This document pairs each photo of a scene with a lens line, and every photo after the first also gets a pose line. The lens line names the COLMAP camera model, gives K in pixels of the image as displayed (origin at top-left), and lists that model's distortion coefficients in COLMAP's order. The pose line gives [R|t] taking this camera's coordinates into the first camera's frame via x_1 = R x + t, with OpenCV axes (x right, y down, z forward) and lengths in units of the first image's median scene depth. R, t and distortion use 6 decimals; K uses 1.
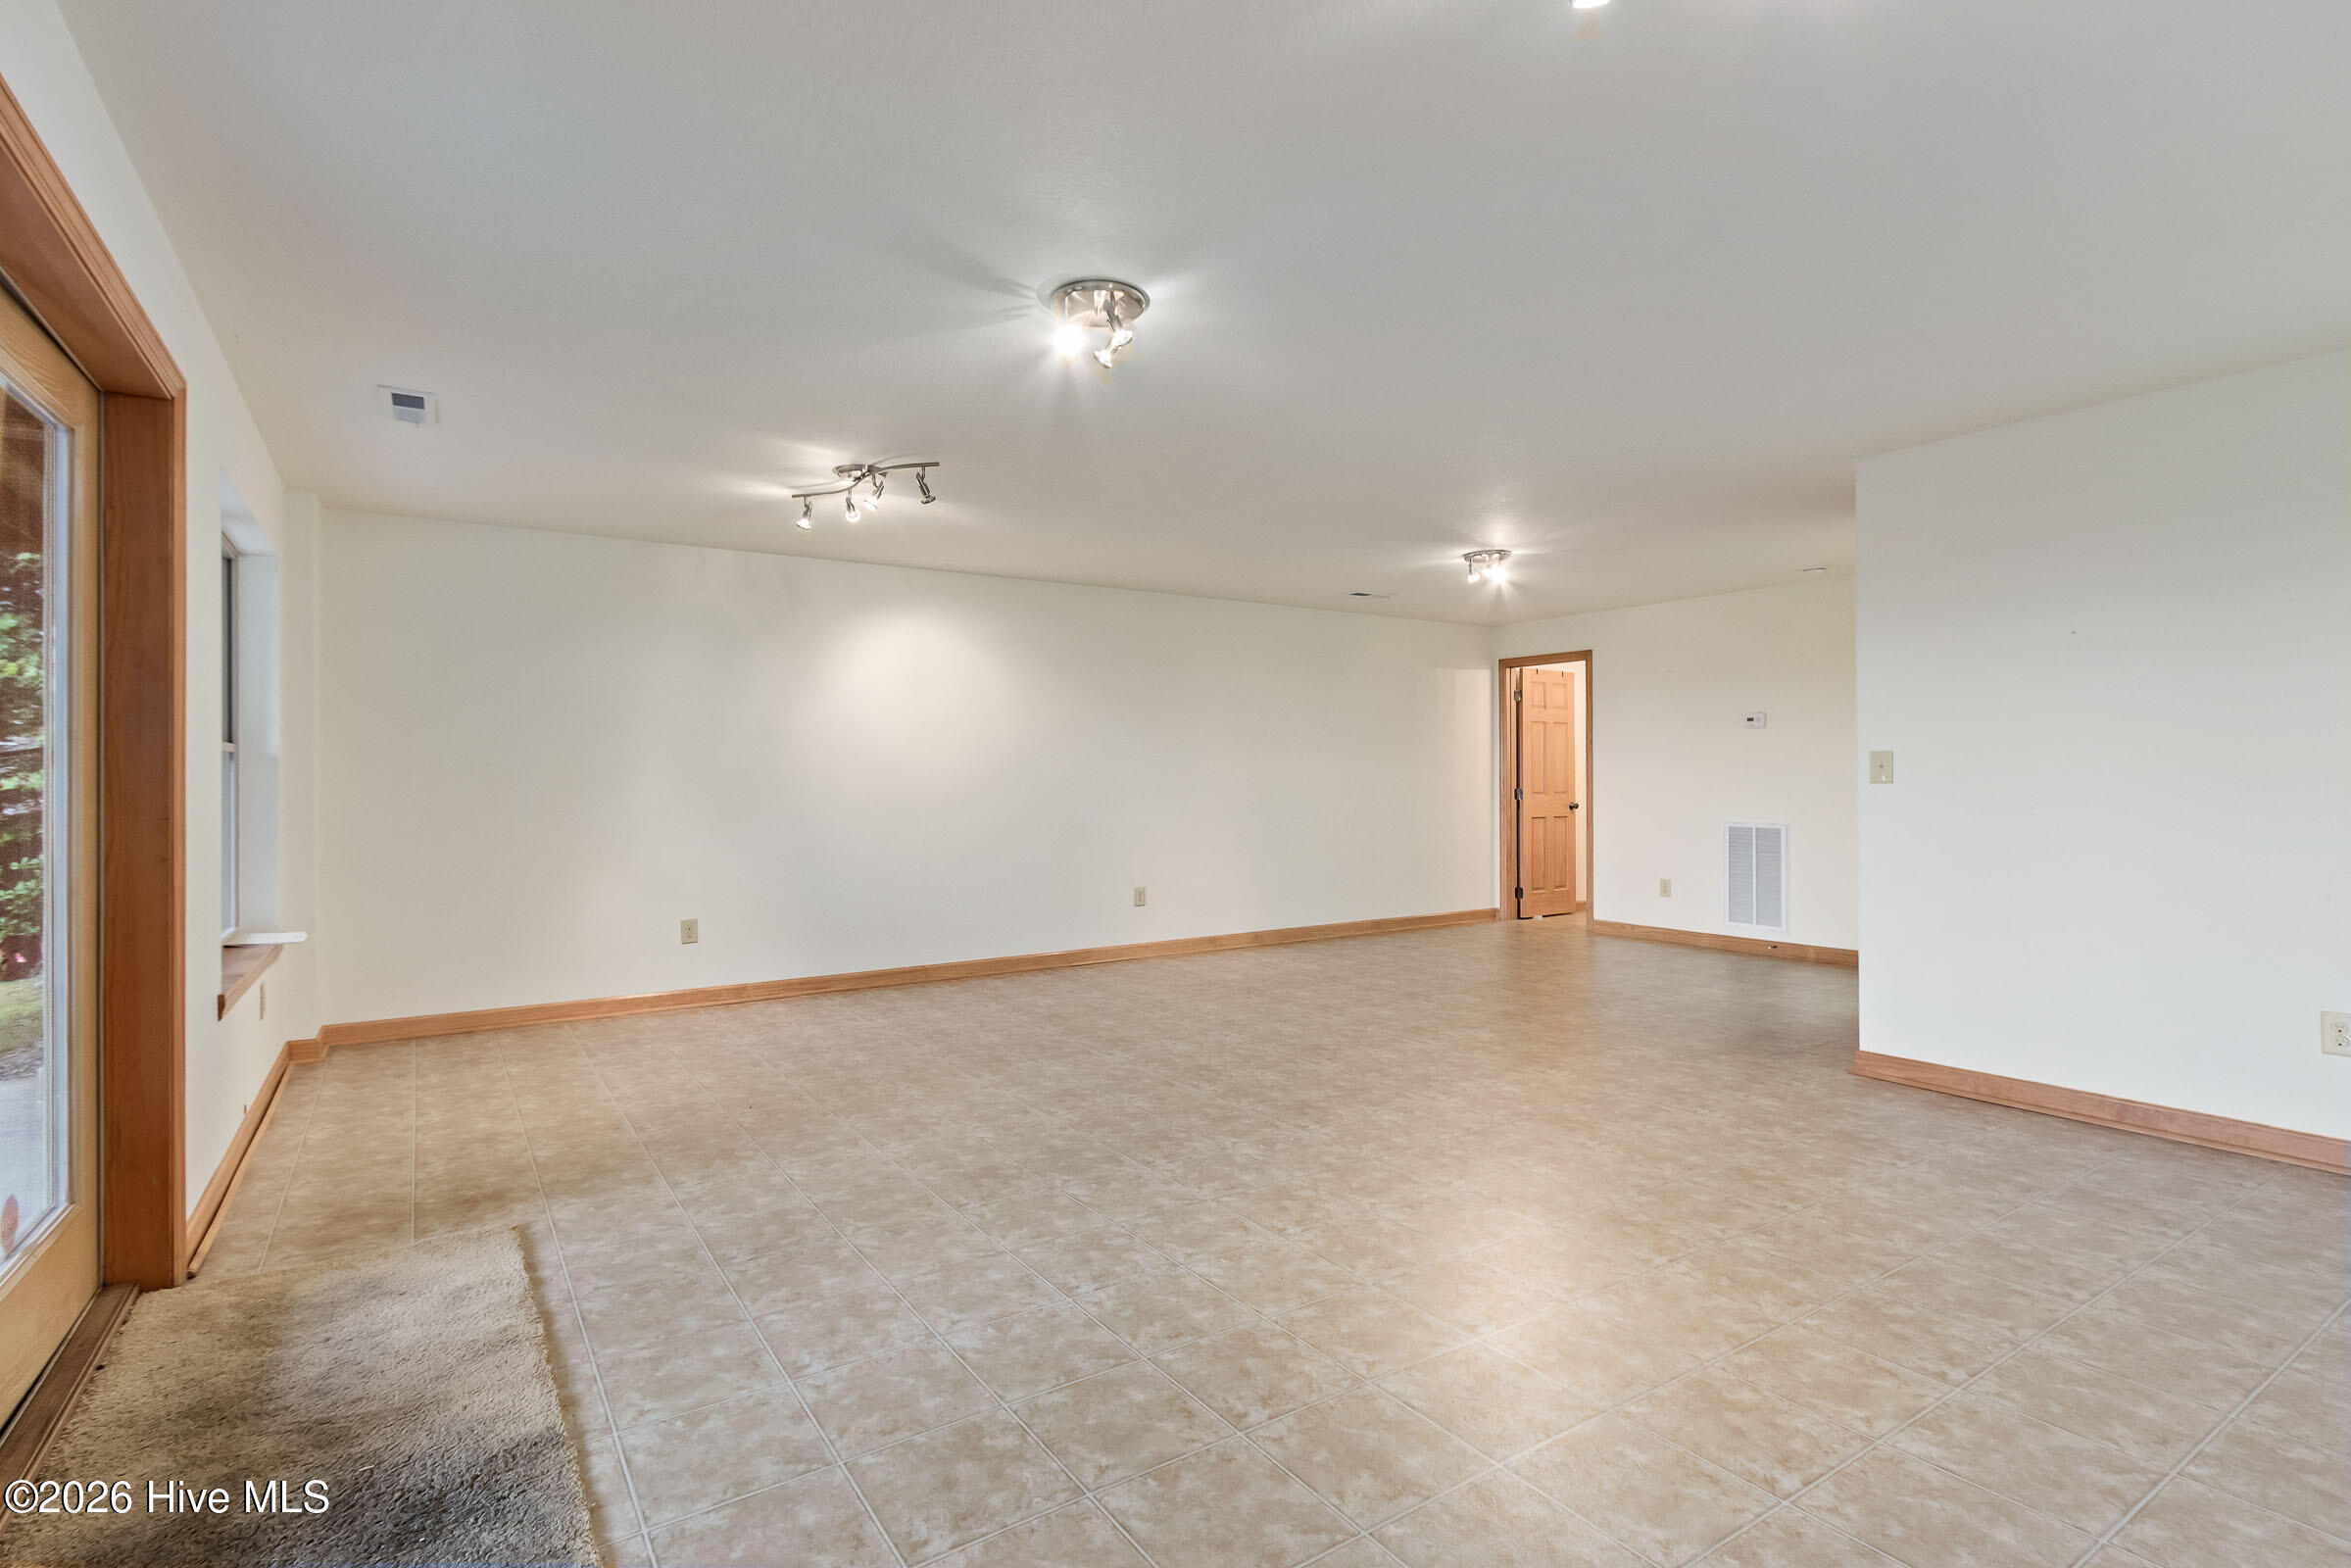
lens RADIAL K [[1118.3, 0, 1128.8], [0, 1118.3, 782.1], [0, 0, 1]] dist [0.005712, -0.003437]
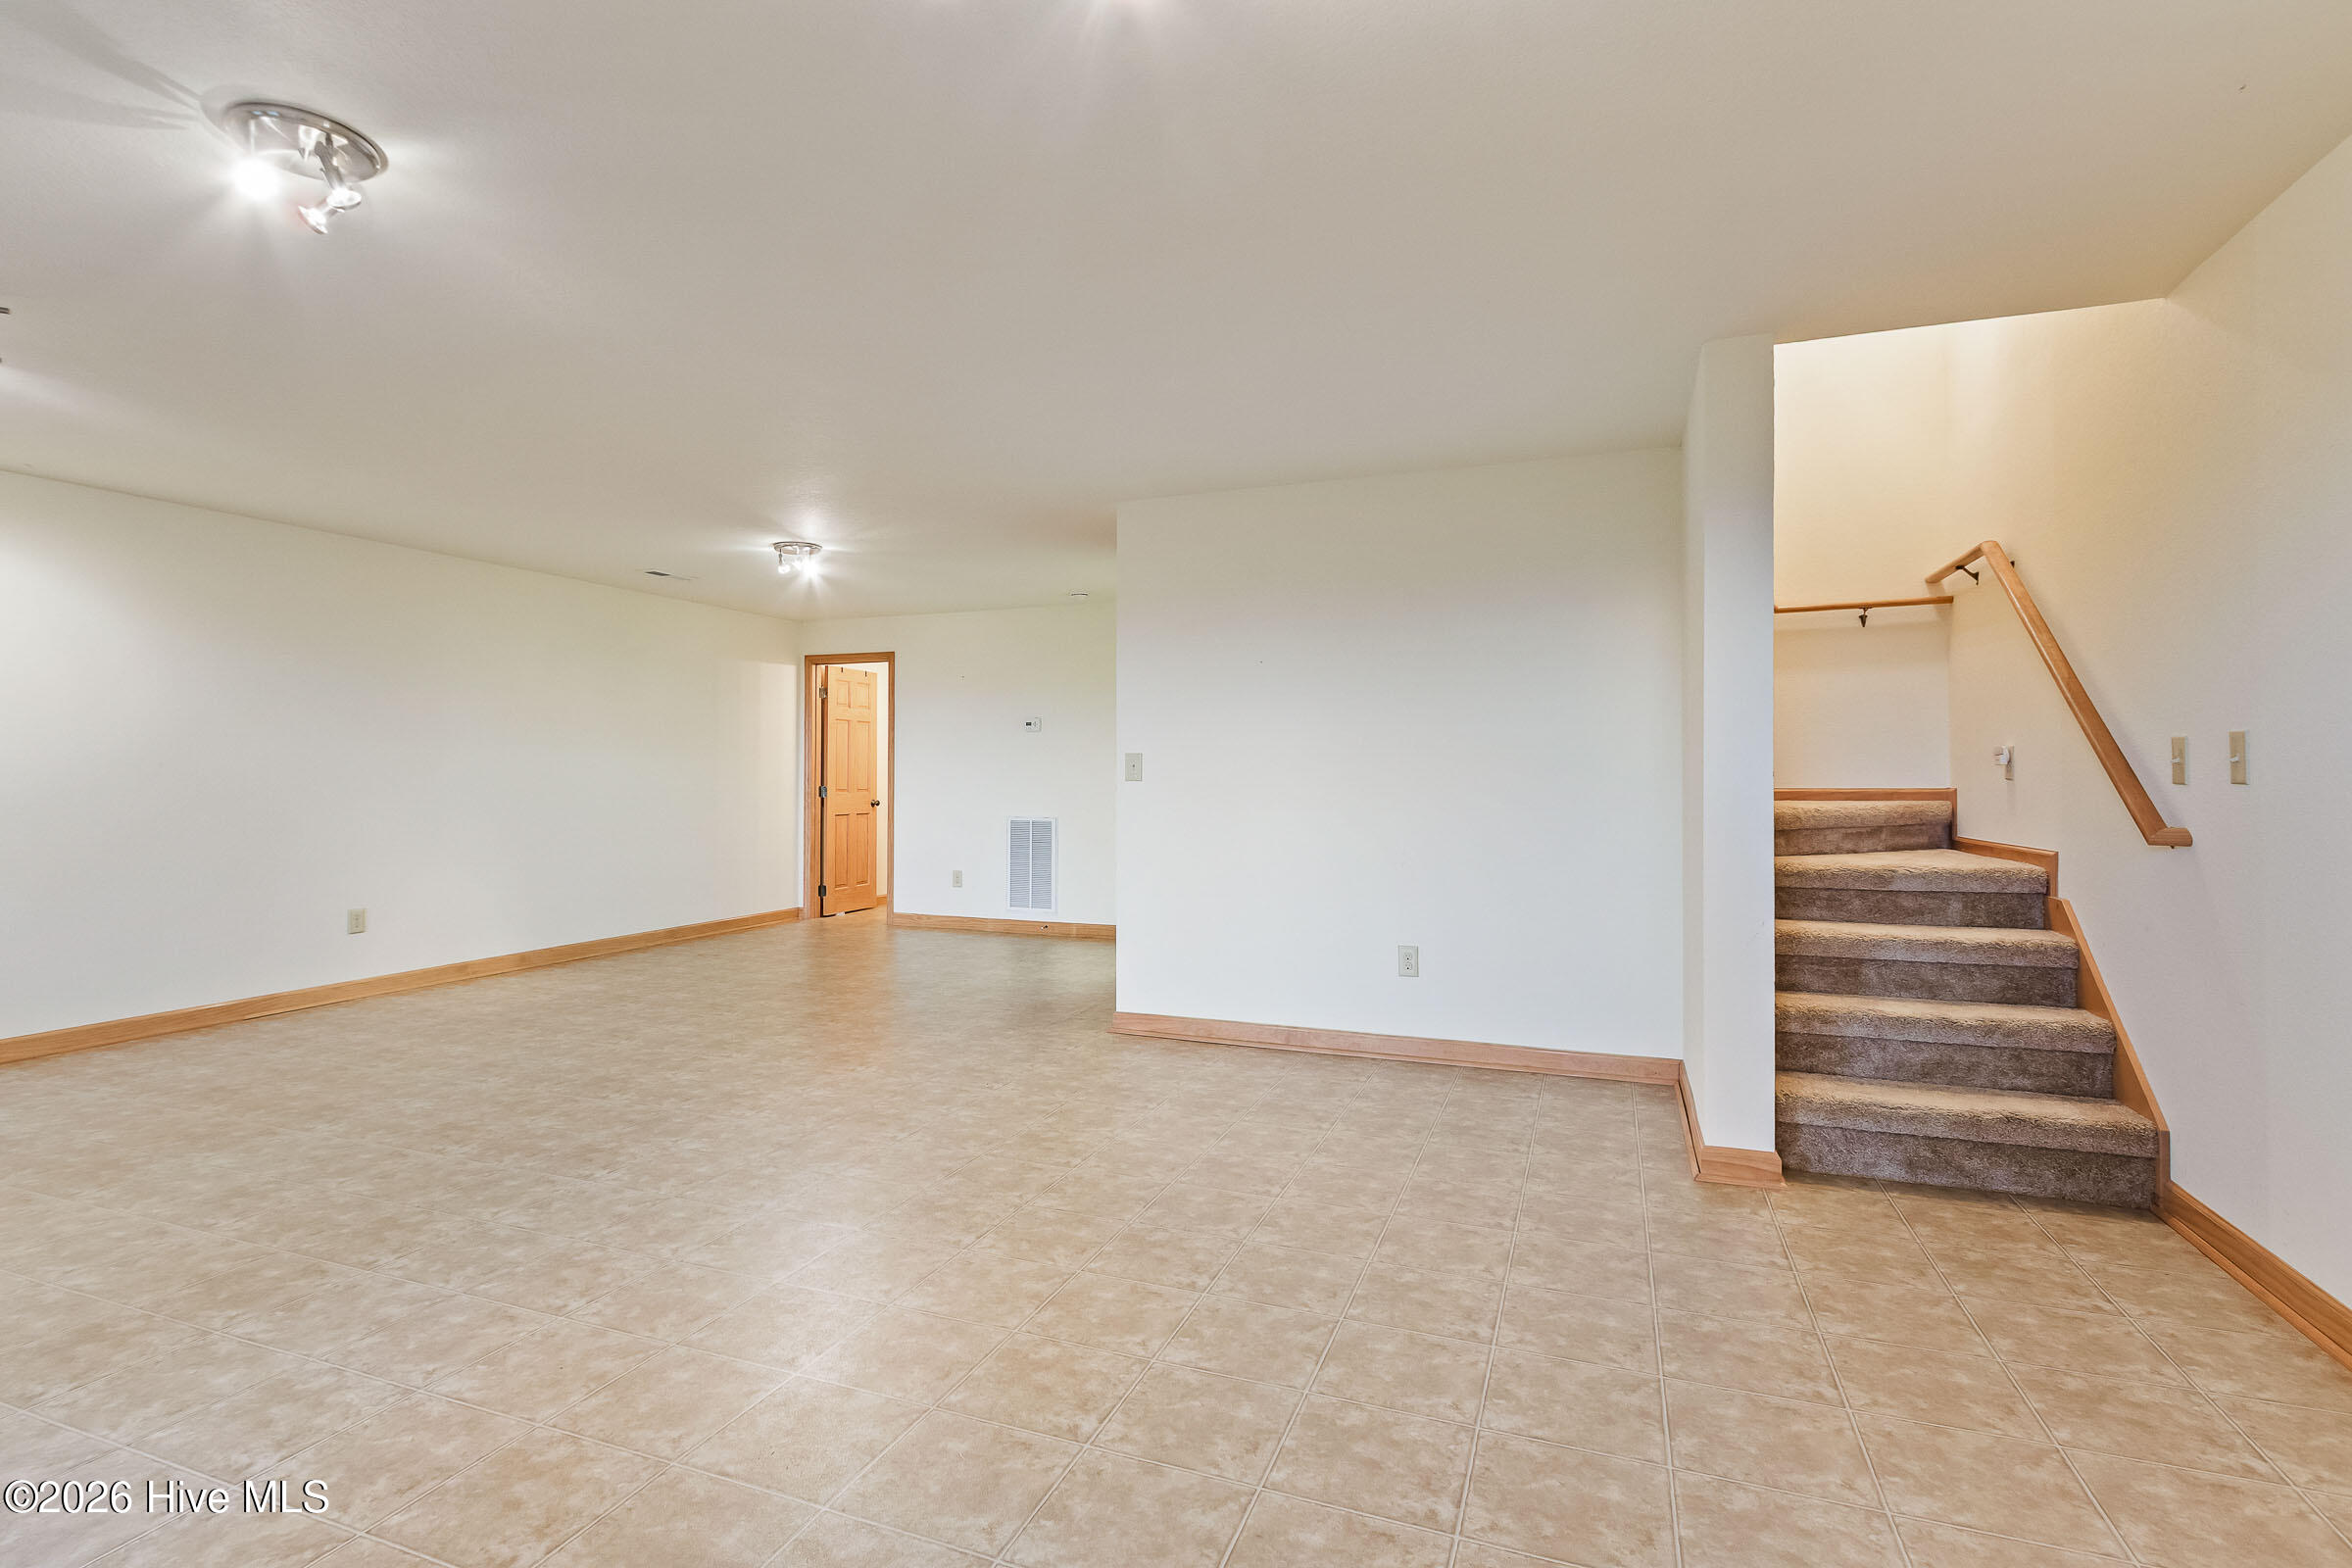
lens RADIAL K [[1118.8, 0, 1146.5], [0, 1118.8, 764.7], [0, 0, 1]] dist [0.005712, -0.003437]
pose [[0.811533, 0.012639, 0.584169, -0.003286], [-0.004208, 0.999867, -0.015788, 0.002643], [-0.584291, 0.010354, 0.811478, 0.049749]]
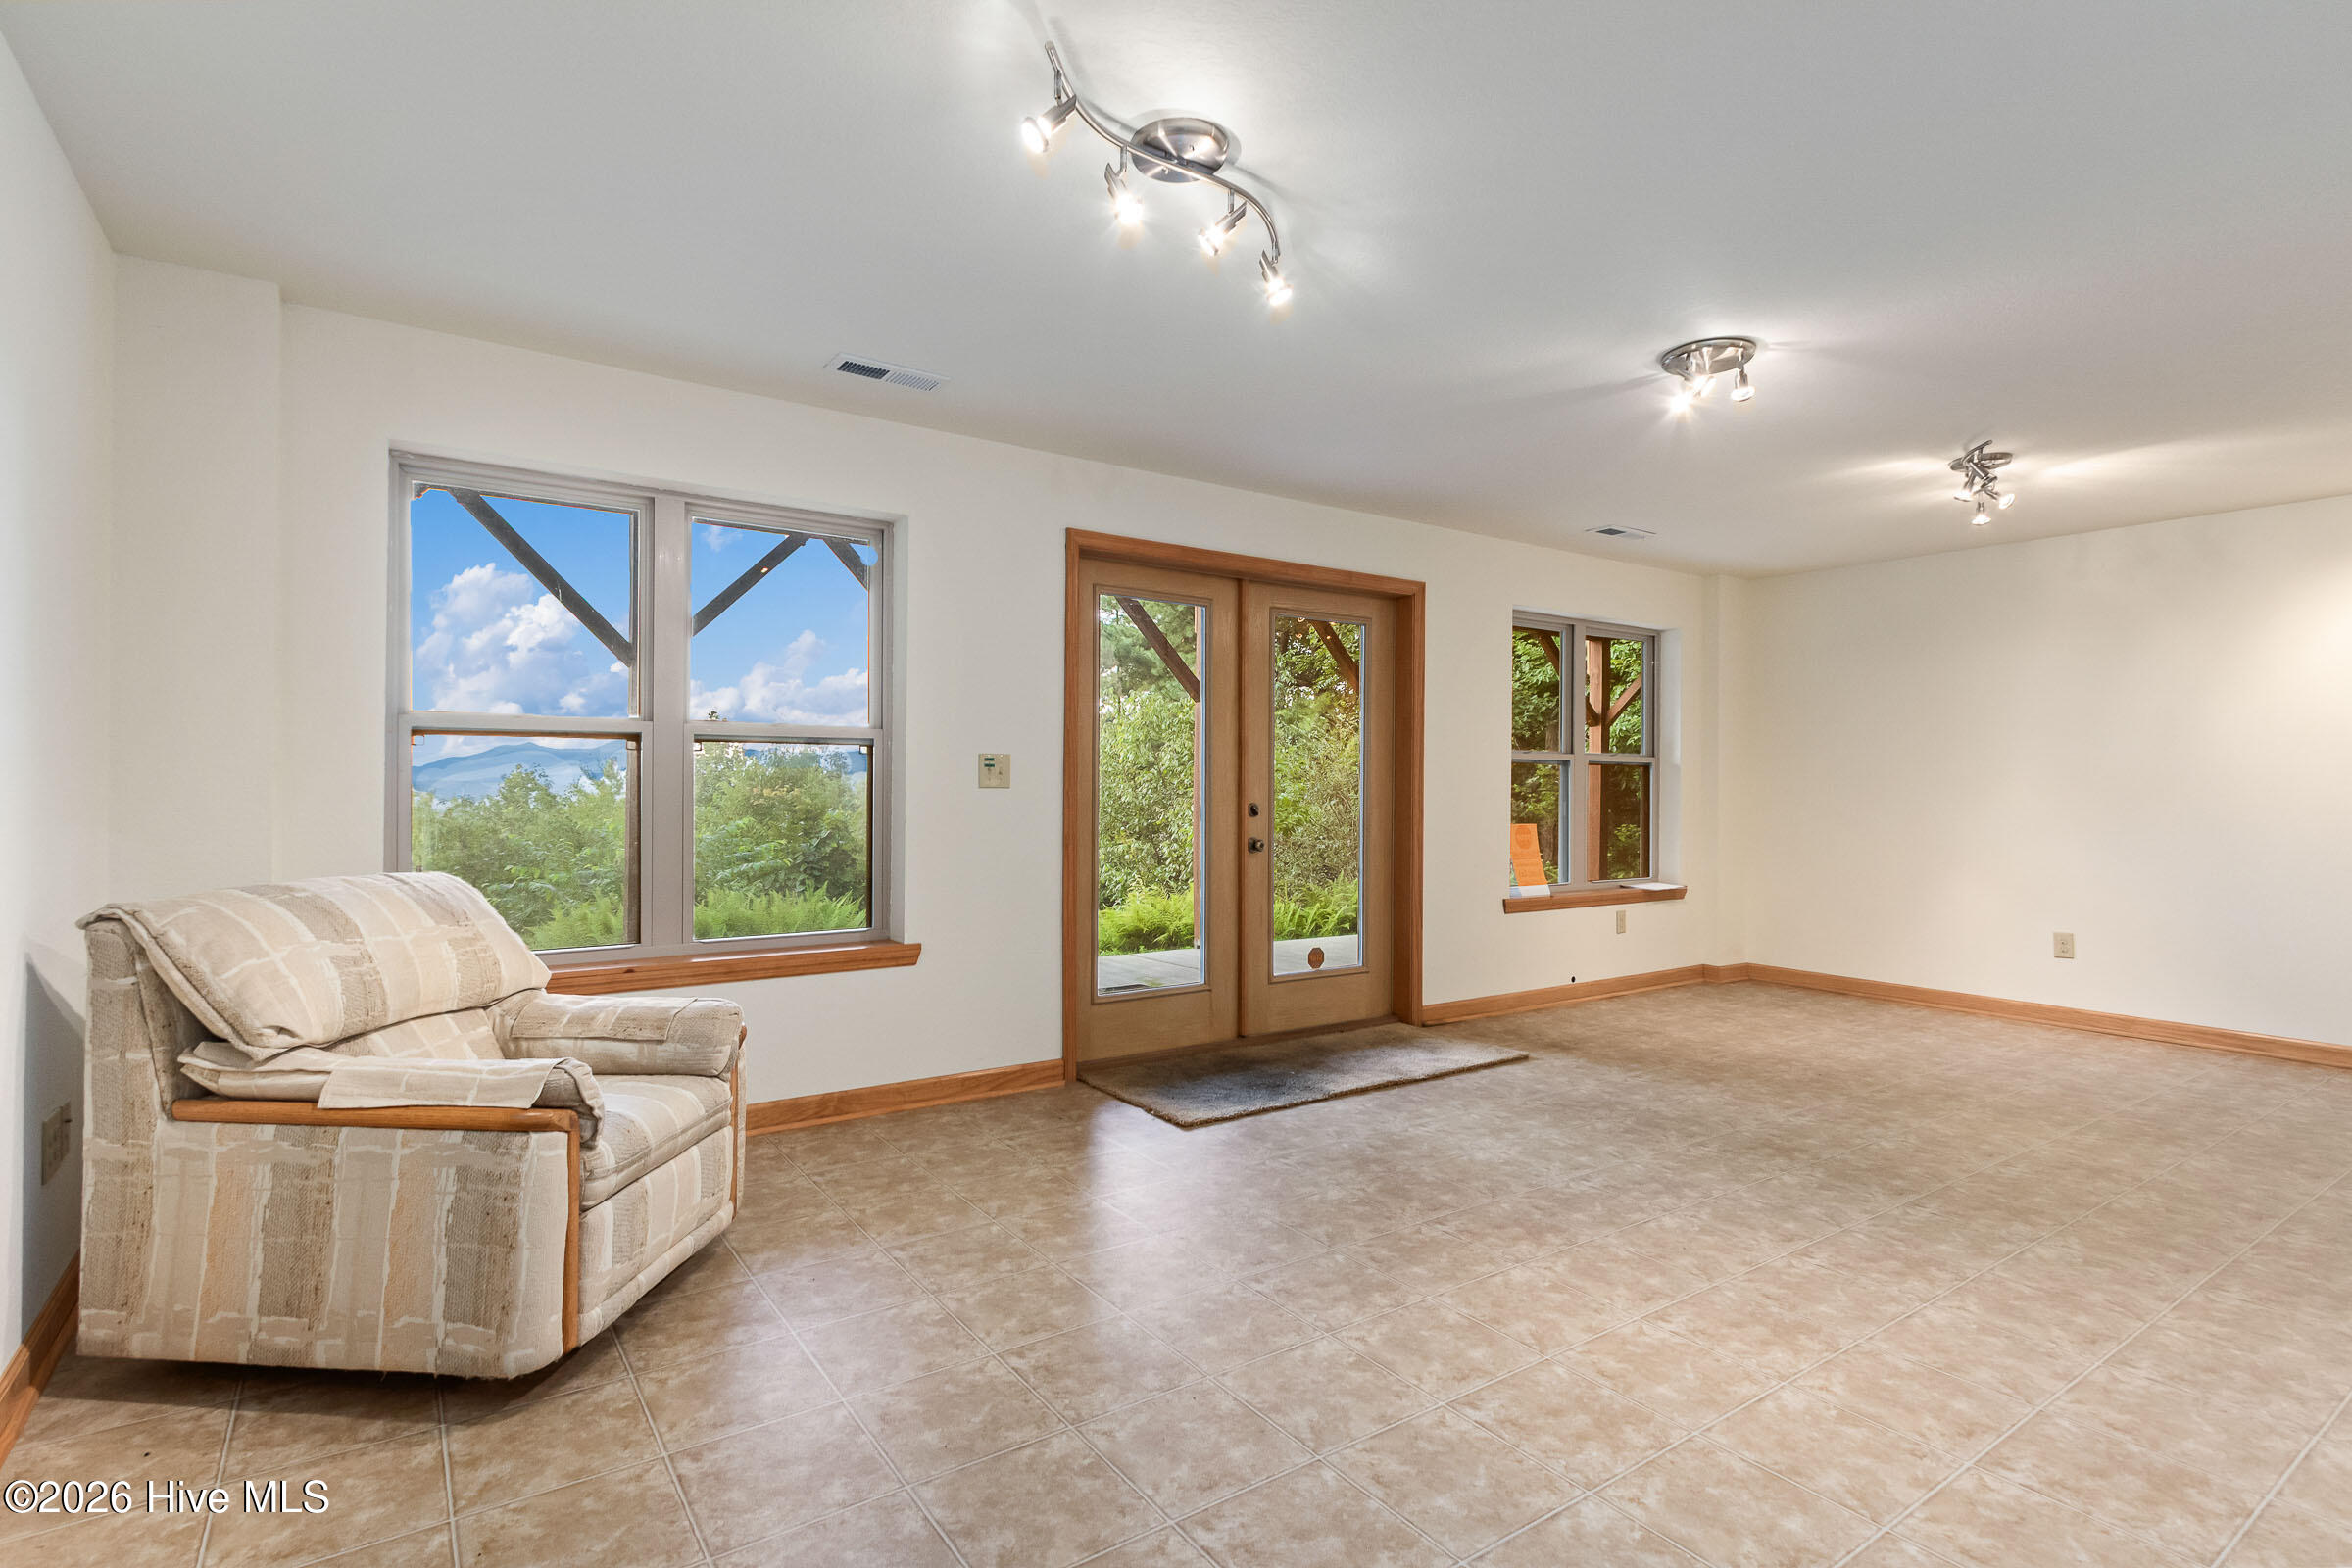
lens RADIAL K [[1118.8, 0, 1125.2], [0, 1118.8, 777.8], [0, 0, 1]] dist [0.005712, -0.003437]
pose [[0.014235, 0.001916, -0.999897, 1.008995], [-0.008985, 0.999958, 0.001789, -0.002224], [0.999858, 0.008958, 0.014251, 0.377268]]
